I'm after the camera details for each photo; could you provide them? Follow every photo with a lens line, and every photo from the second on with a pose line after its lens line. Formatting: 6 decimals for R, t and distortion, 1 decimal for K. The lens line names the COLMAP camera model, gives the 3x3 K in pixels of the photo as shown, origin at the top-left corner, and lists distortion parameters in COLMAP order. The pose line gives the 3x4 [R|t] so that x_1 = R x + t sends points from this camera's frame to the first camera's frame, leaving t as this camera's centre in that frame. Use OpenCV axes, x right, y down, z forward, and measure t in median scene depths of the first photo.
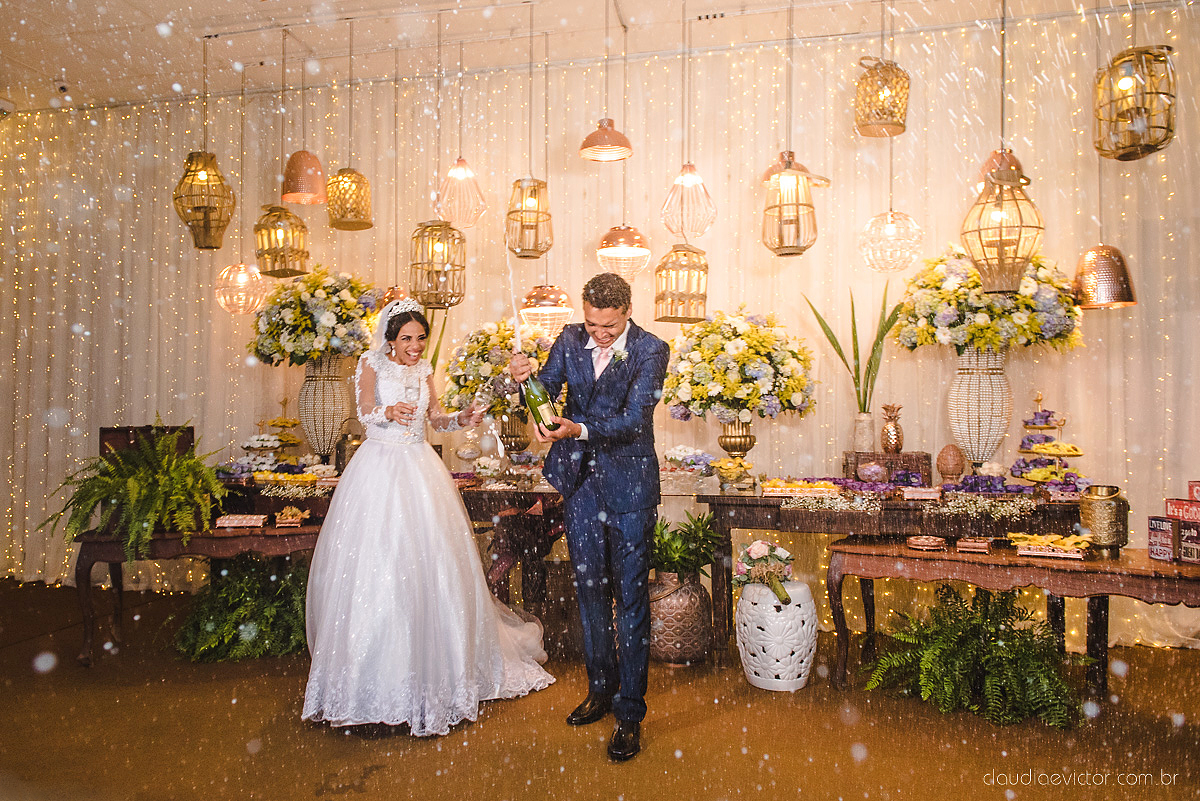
lens RADIAL K [[698.5, 0, 600.0], [0, 698.5, 383.8], [0, 0, 1]] dist [-0.000399, -0.002475]
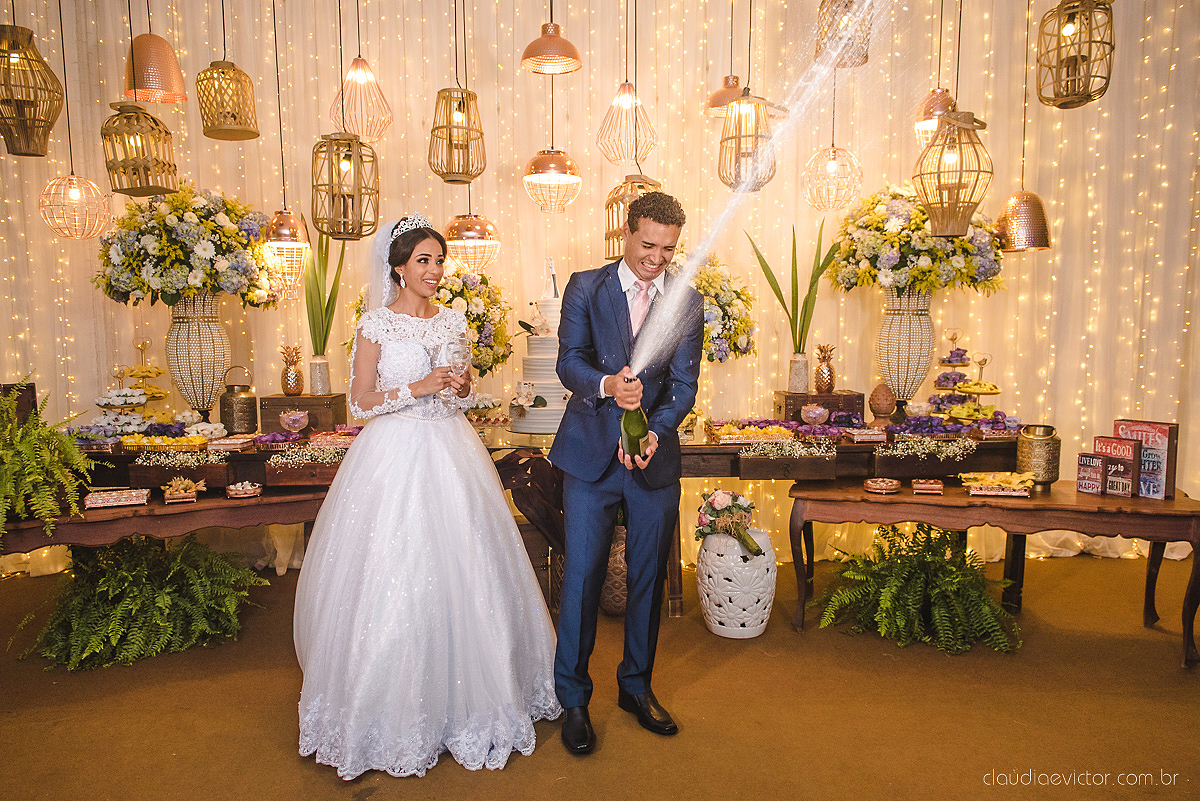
lens RADIAL K [[698.5, 0, 600.0], [0, 698.5, 383.8], [0, 0, 1]] dist [-0.000399, -0.002475]
pose [[0.977941, -0.023704, 0.207532, -0.121101], [0.001121, 0.994122, 0.108263, -0.026242], [-0.208879, -0.105642, 0.972219, 0.091409]]
